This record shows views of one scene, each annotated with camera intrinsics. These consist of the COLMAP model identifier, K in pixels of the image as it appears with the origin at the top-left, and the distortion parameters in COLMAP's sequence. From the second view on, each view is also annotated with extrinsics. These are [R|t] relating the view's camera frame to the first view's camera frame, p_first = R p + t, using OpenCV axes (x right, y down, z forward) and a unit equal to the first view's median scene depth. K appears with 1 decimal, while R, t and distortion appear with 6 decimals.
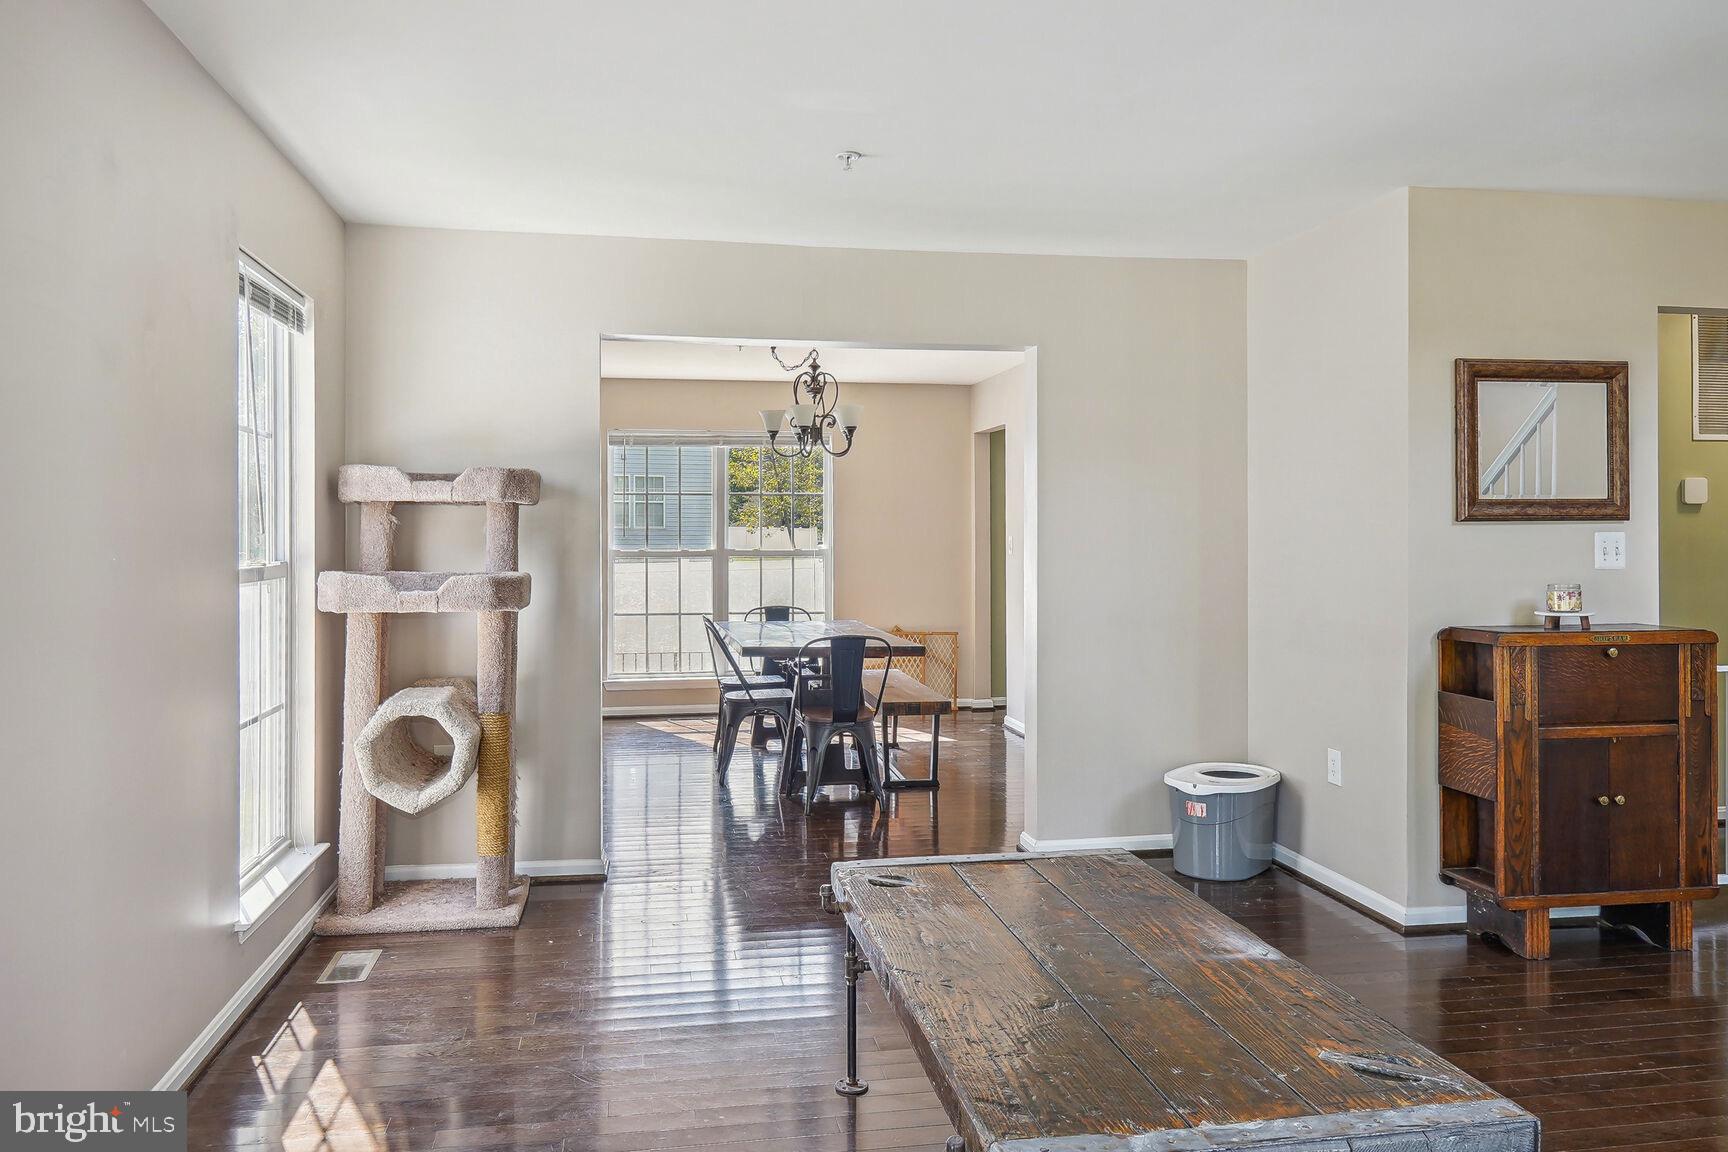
lens RADIAL K [[1240.6, 0, 856.2], [0, 1240.6, 537.5], [0, 0, 1]] dist [0.005886, 0.001594]
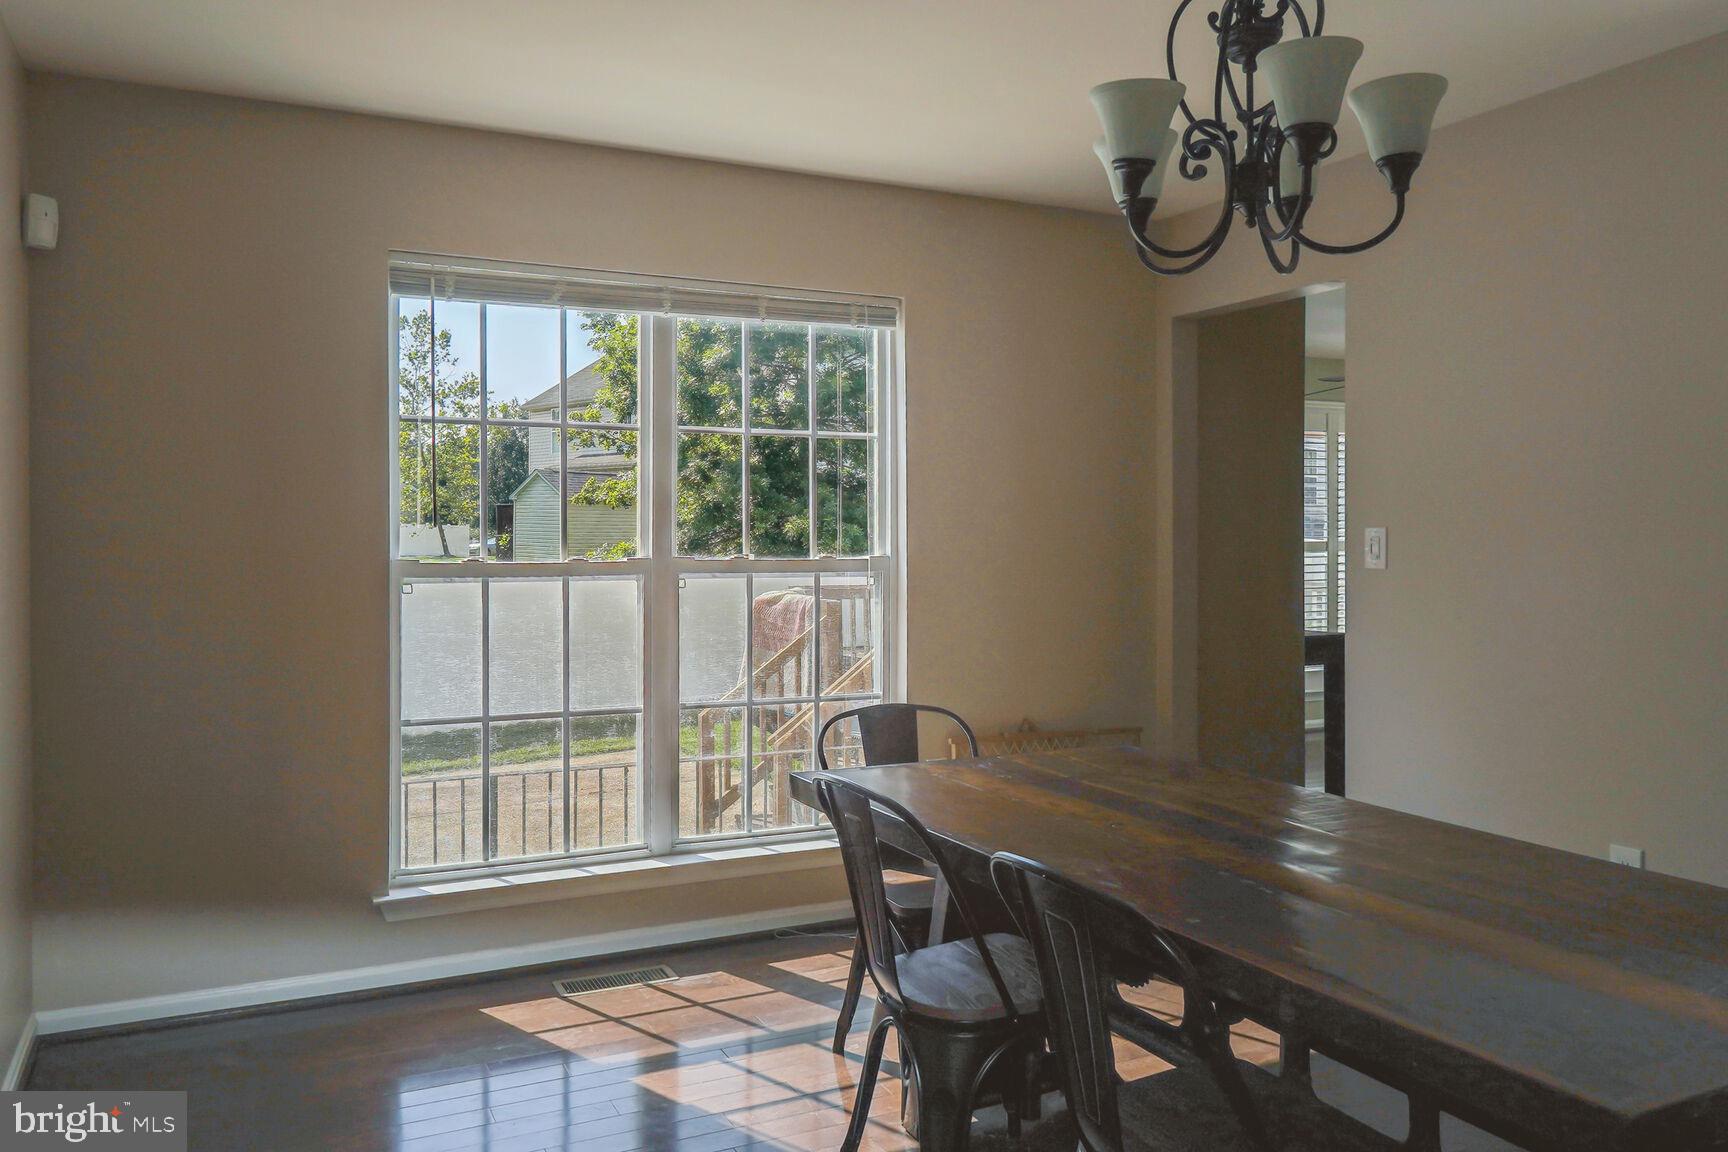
lens RADIAL K [[1265.6, 0, 870.4], [0, 1265.6, 543.5], [0, 0, 1]] dist [0.001482, -0.004416]
pose [[0.961622, 0.000816, 0.274377, -0.362513], [-0.002357, 0.999983, 0.005287, 0.005069], [-0.274368, -0.005731, 0.961608, 1.277285]]
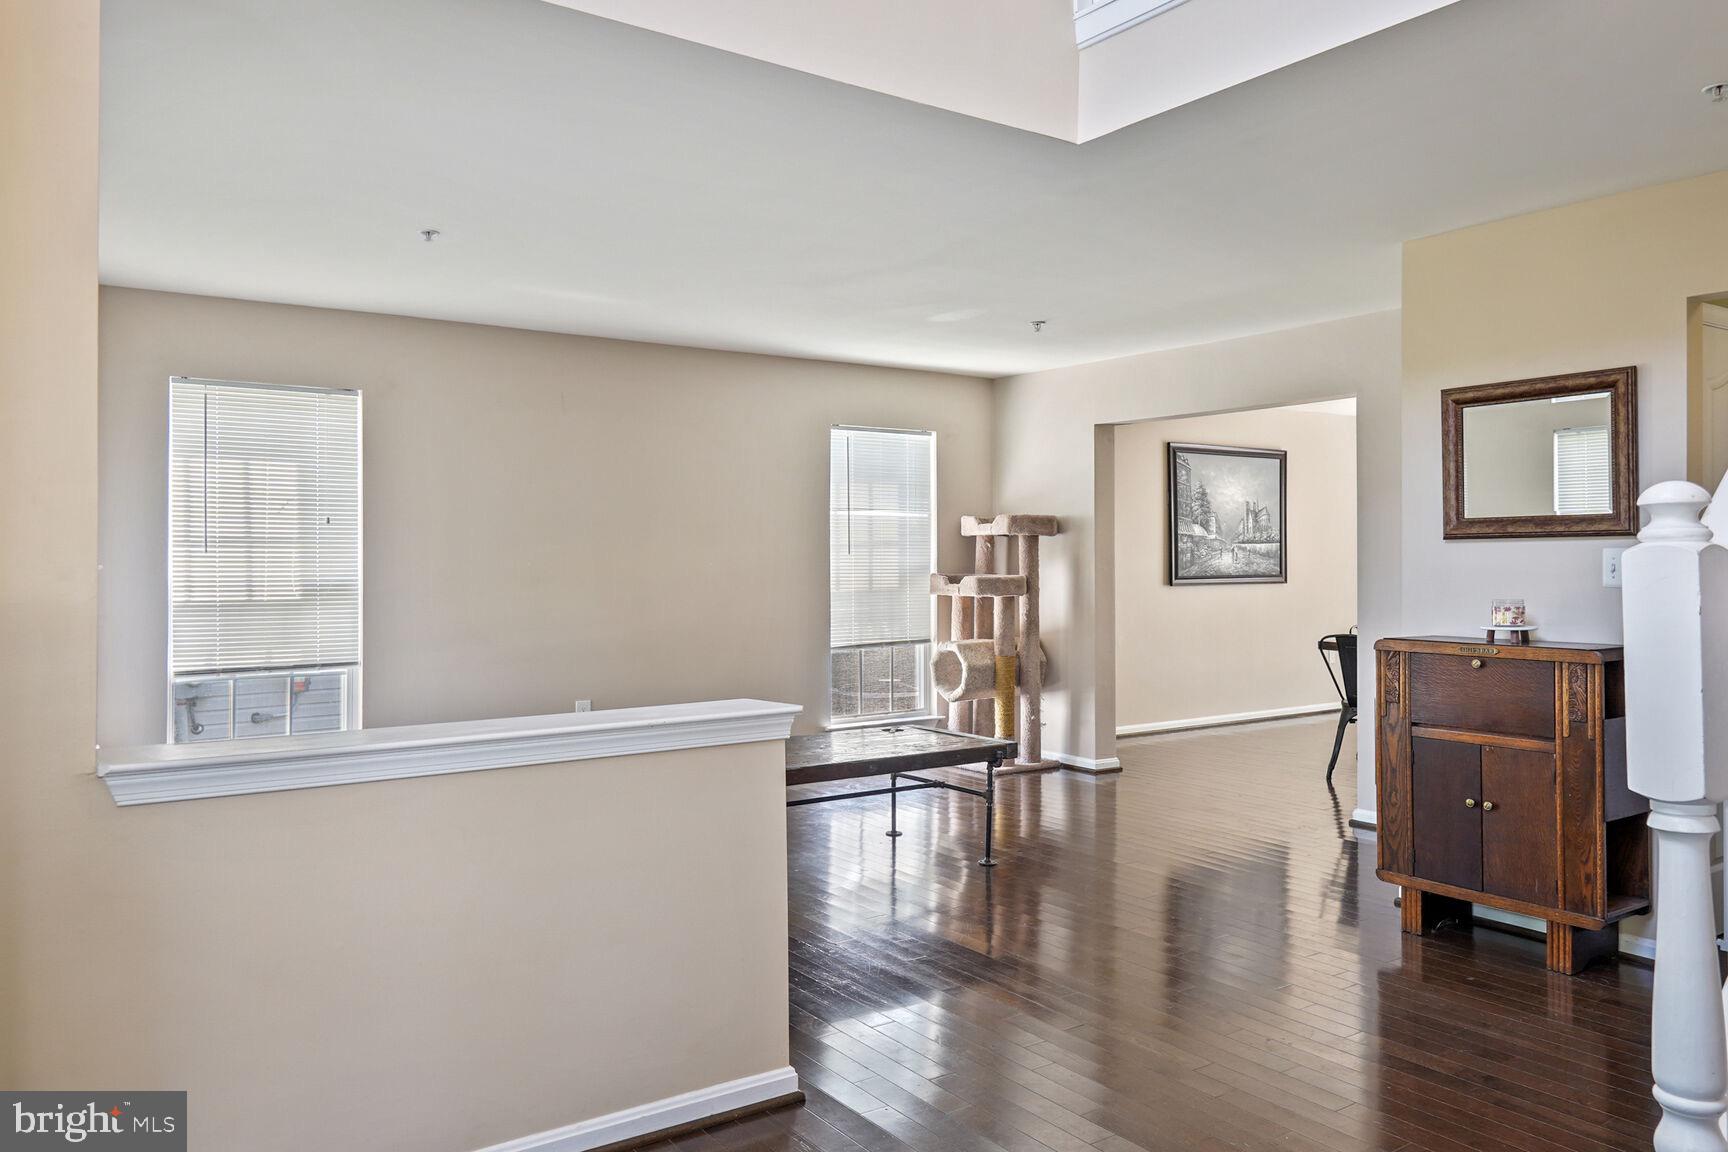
lens RADIAL K [[1260.6, 0, 832.4], [0, 1260.6, 563.7], [0, 0, 1]] dist [0.002745, -0.006467]
pose [[0.408986, 0.005333, -0.912525, 1.265047], [0.004798, 0.999957, 0.007994, -0.003260], [0.912528, -0.007647, 0.408942, 0.061206]]
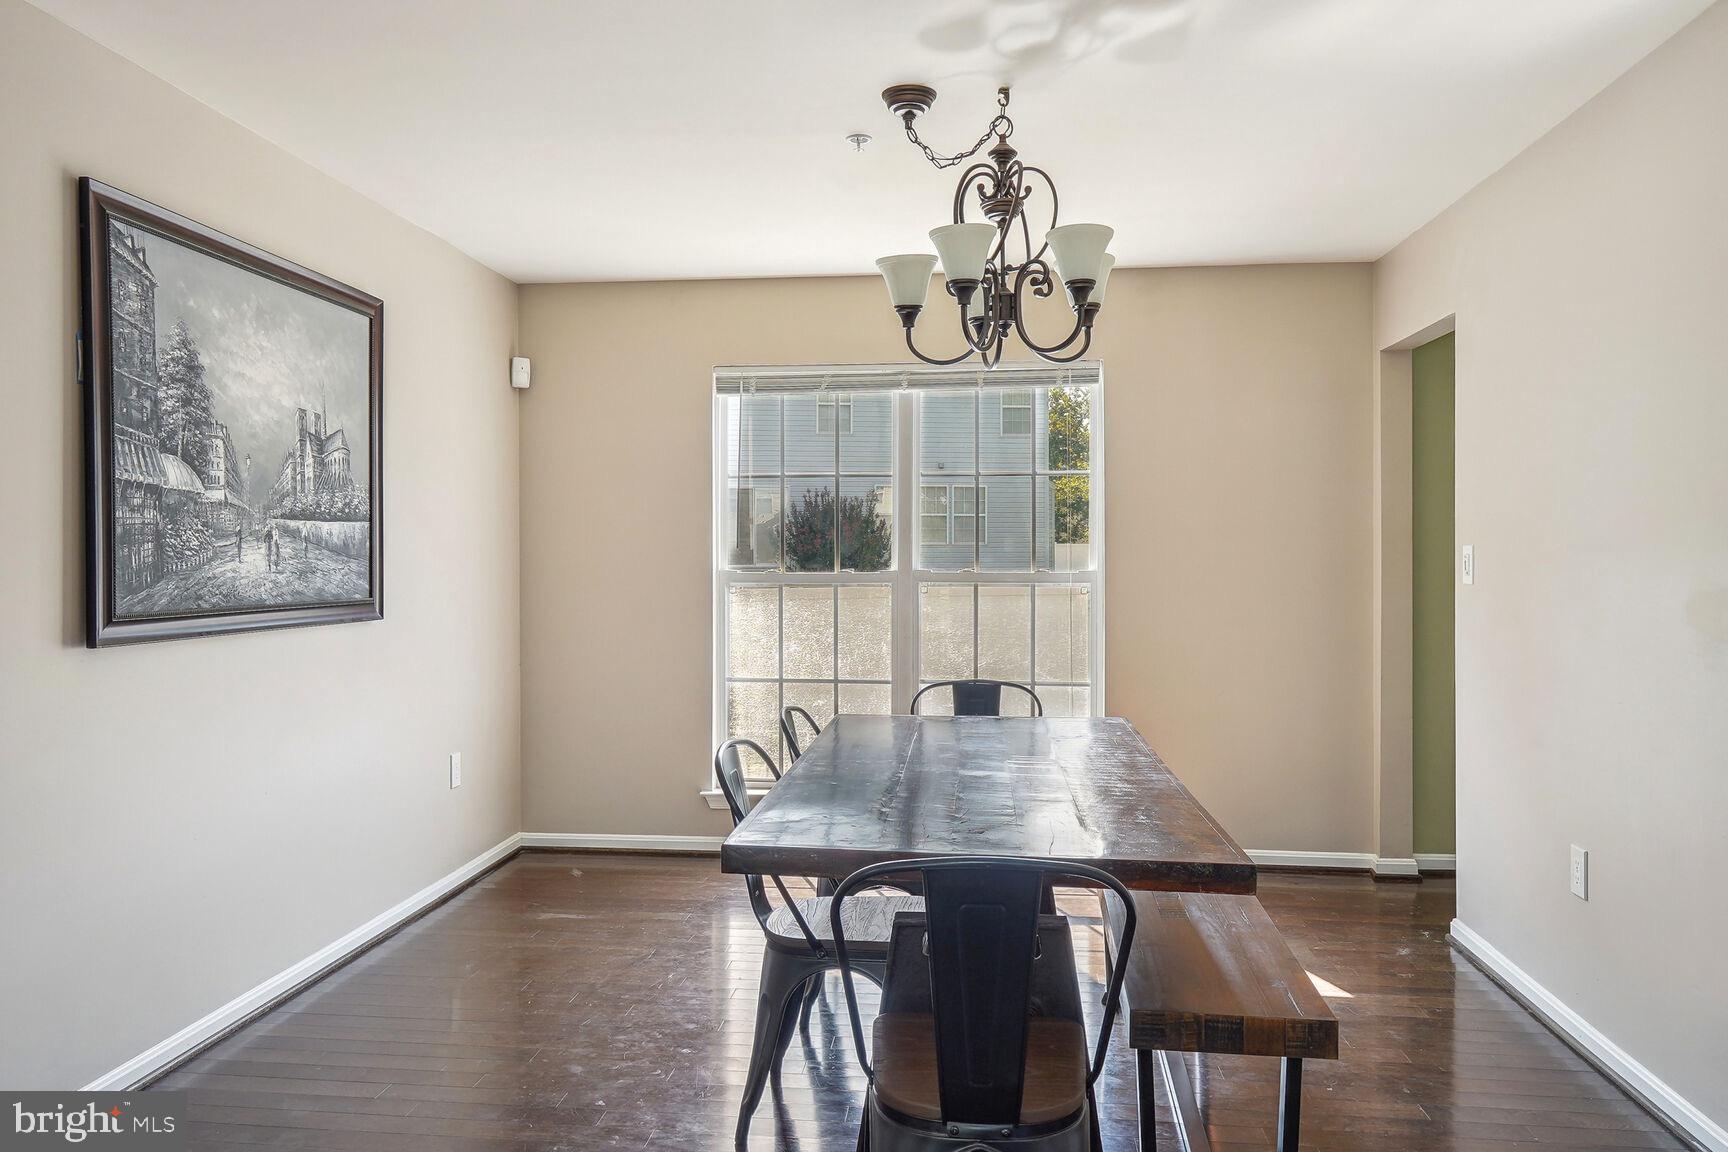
lens RADIAL K [[1260.6, 0, 832.4], [0, 1260.6, 563.7], [0, 0, 1]] dist [0.002745, -0.006467]
pose [[0.955974, 0.003884, -0.293427, 0.069246], [-0.001903, 0.999973, 0.007037, 0.005584], [0.293446, -0.006169, 0.955956, 0.977080]]
